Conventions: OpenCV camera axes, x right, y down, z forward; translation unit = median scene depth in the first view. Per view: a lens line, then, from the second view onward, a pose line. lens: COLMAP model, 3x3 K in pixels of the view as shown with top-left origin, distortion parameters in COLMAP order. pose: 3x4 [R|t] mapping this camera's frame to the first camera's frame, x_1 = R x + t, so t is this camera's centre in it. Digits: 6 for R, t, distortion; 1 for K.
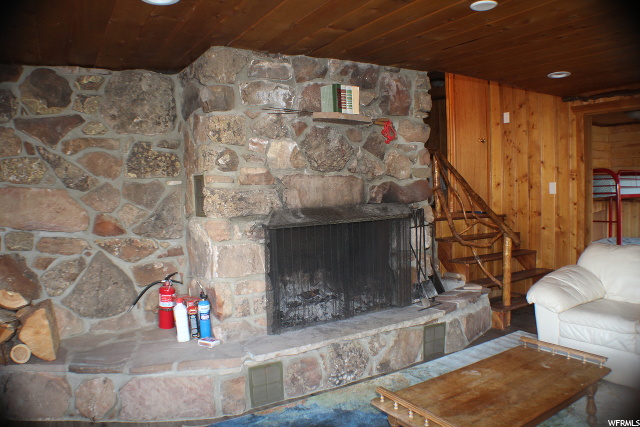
lens RADIAL K [[472.4, 0, 320.0], [0, 472.4, 213.5], [0, 0, 1]] dist [-0.209671, 0.074525]
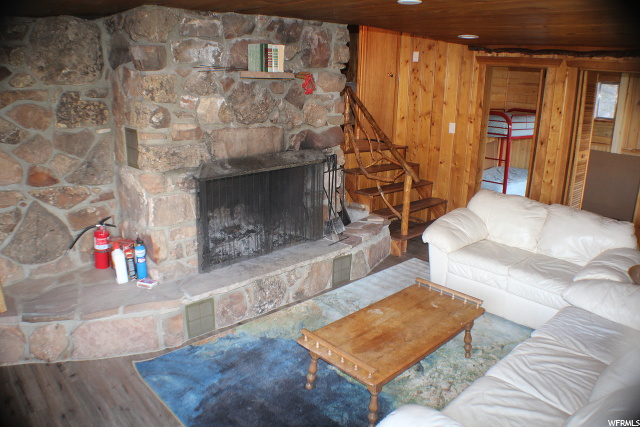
lens RADIAL K [[472.4, 0, 320.0], [0, 472.4, 213.5], [0, 0, 1]] dist [-0.209671, 0.074525]
pose [[0.977493, -0.005253, 0.210902, -0.060067], [-0.041786, 0.975064, 0.217956, -0.132864], [-0.206788, -0.221864, 0.952898, -0.095269]]
